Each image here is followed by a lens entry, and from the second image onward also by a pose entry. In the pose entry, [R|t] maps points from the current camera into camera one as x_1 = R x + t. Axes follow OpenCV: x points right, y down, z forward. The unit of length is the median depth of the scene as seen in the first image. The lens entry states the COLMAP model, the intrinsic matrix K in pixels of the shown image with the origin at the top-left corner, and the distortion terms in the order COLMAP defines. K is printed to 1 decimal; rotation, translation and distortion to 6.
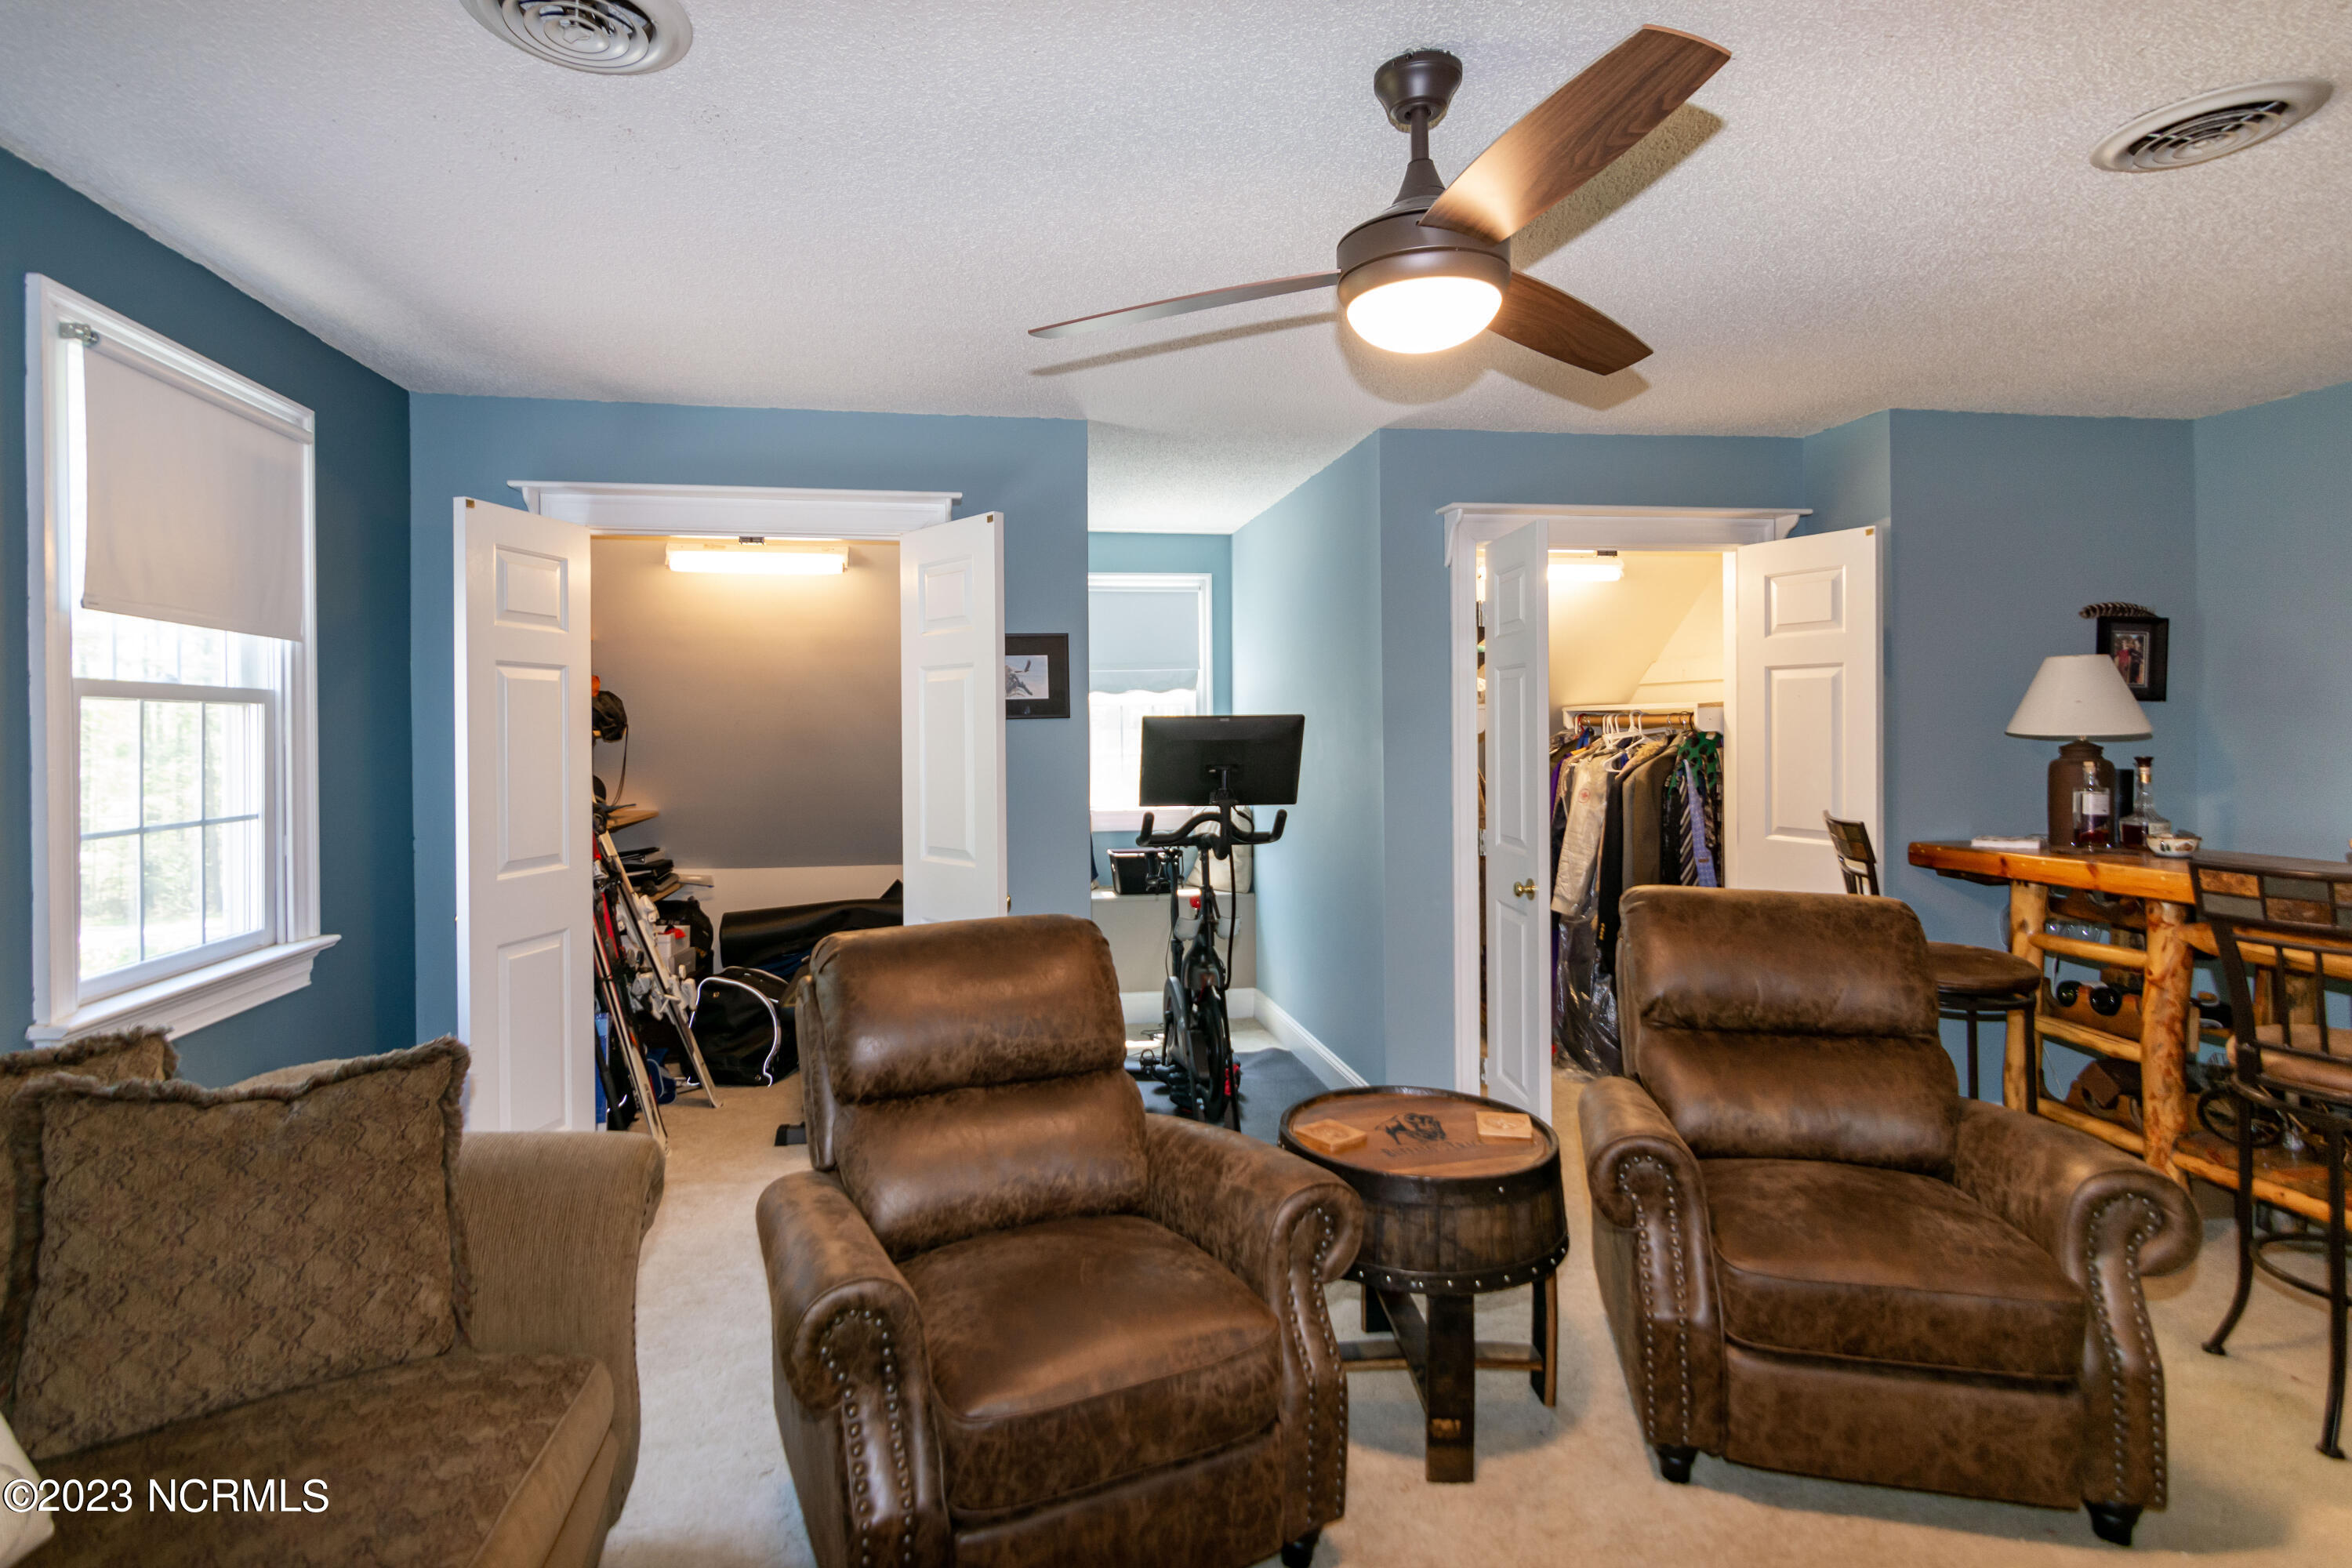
lens RADIAL K [[1177.0, 0, 1123.9], [0, 1177.0, 718.0], [0, 0, 1]] dist [0.003192, 0.002405]
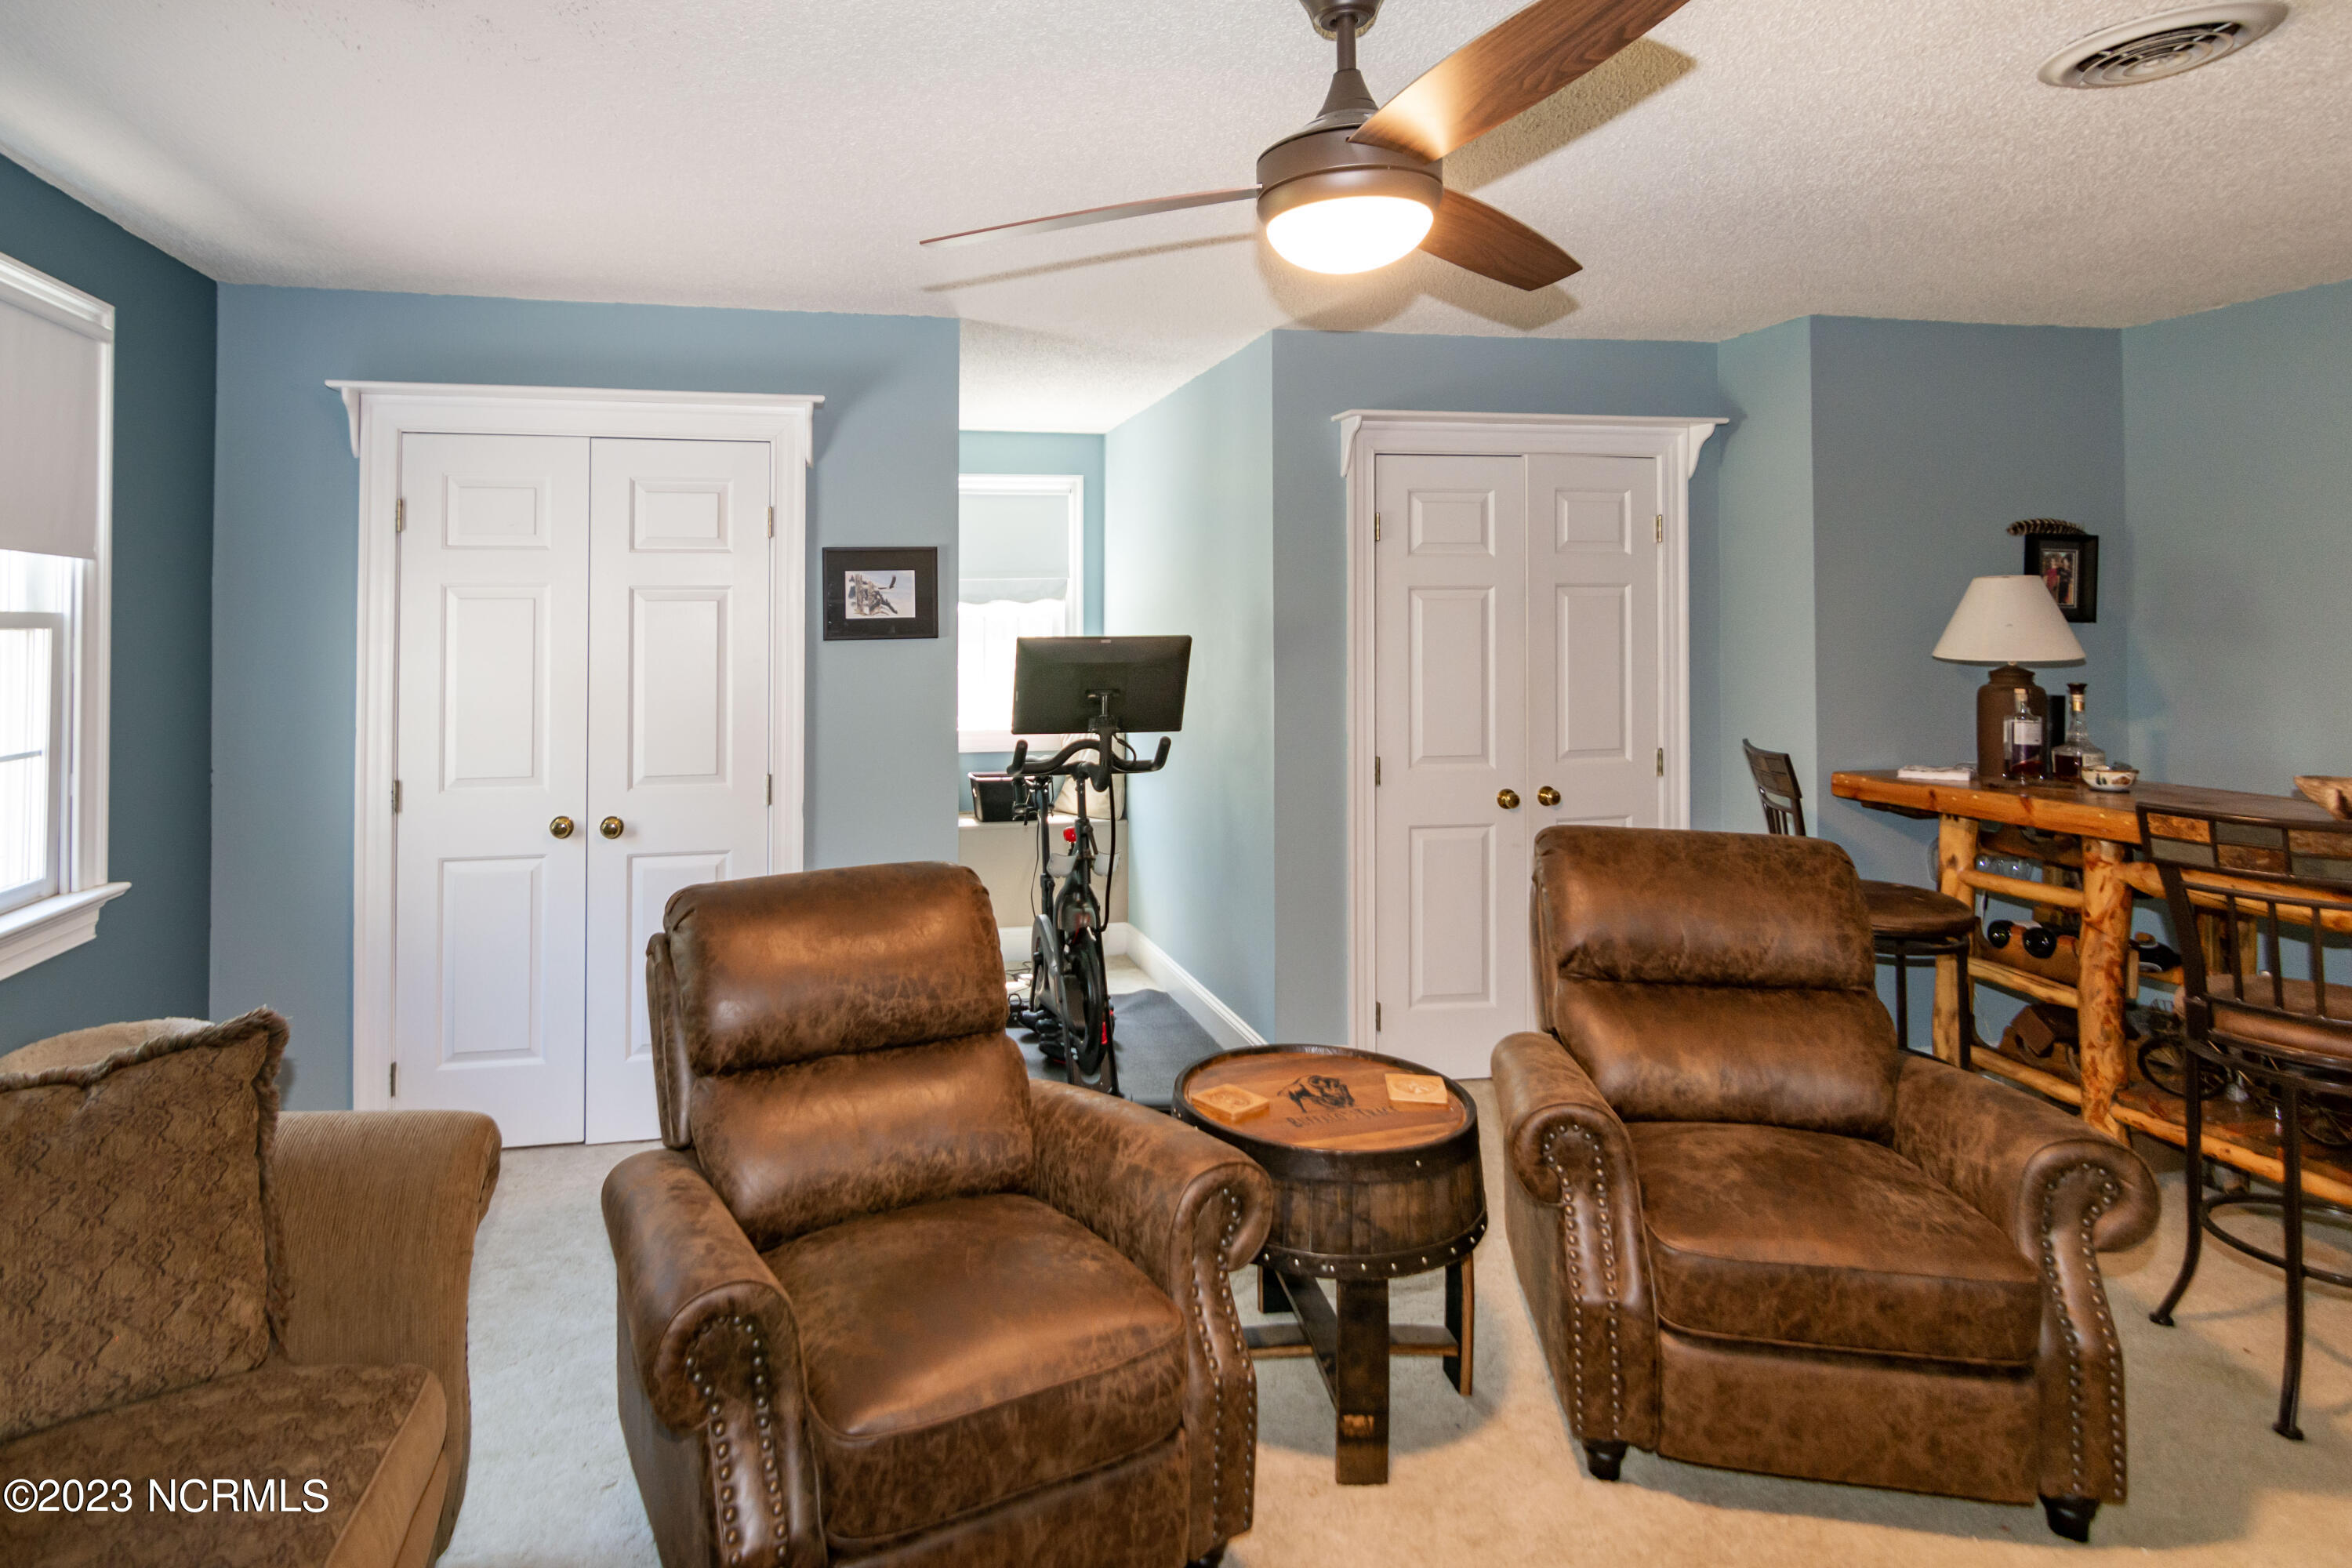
lens RADIAL K [[1296.7, 0, 1202.1], [0, 1296.7, 761.7], [0, 0, 1]] dist [0.003556, 0.001564]
pose [[0.999587, 0.003076, 0.028564, 0.120938], [-0.002500, 0.999793, -0.020181, 0.106652], [-0.028620, 0.020101, 0.999388, -0.016569]]
